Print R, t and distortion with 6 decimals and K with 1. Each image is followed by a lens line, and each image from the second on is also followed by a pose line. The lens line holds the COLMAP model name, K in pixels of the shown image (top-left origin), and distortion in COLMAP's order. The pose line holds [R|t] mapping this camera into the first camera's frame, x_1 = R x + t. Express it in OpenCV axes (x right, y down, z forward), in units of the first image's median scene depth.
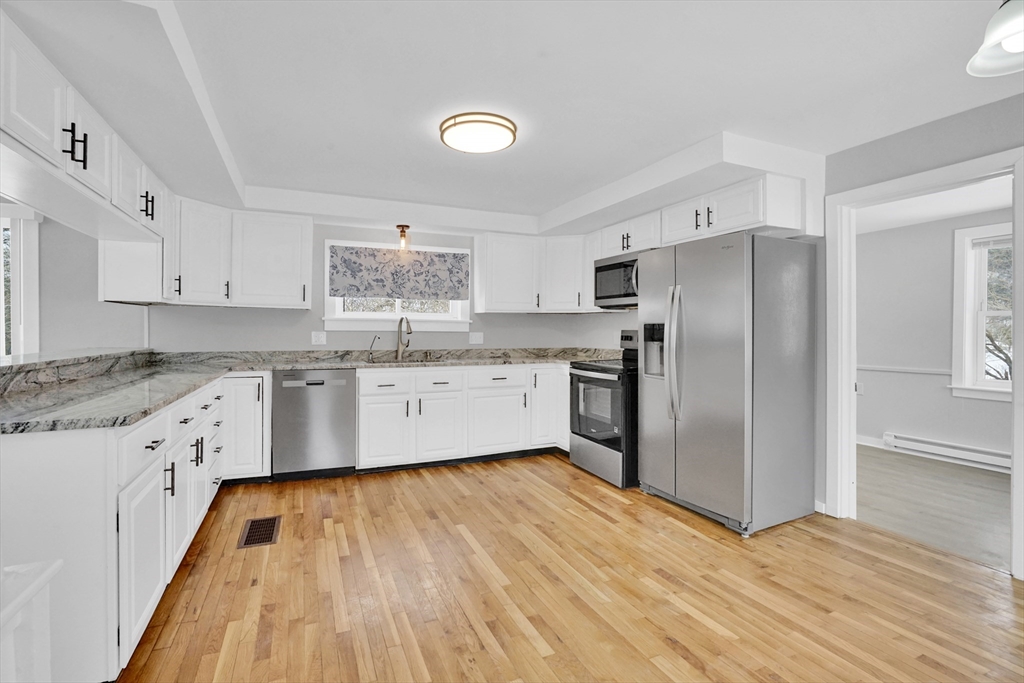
lens RADIAL K [[478.0, 0, 515.3], [0, 478.0, 333.3], [0, 0, 1]] dist [-0.051423, 0.017821]
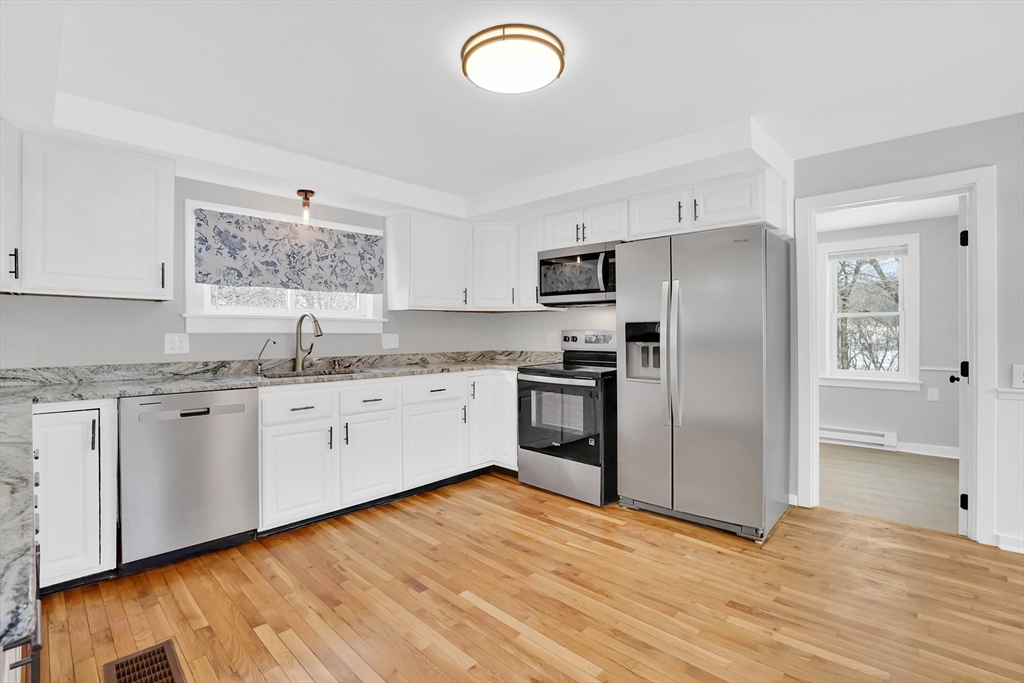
lens RADIAL K [[479.3, 0, 530.5], [0, 479.3, 335.5], [0, 0, 1]] dist [-0.049605, 0.018383]
pose [[0.924243, -0.008839, 0.381702, -0.198980], [0.009050, 0.999958, 0.001244, 0.001819], [-0.381697, 0.002305, 0.924285, 0.184275]]
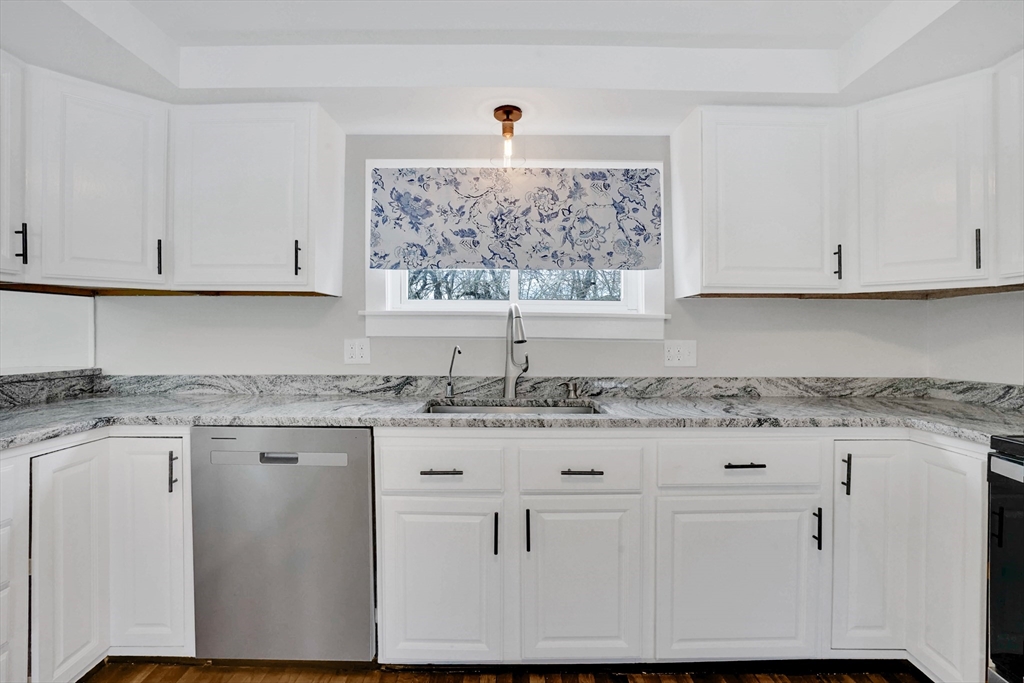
lens RADIAL K [[514.6, 0, 463.7], [0, 514.6, 323.4], [0, 0, 1]] dist [-0.079544, 0.024570]
pose [[0.885423, -0.007118, -0.464731, -0.045669], [-0.007459, 0.999536, -0.029521, -0.002995], [0.464725, 0.029605, 0.884960, 0.550585]]
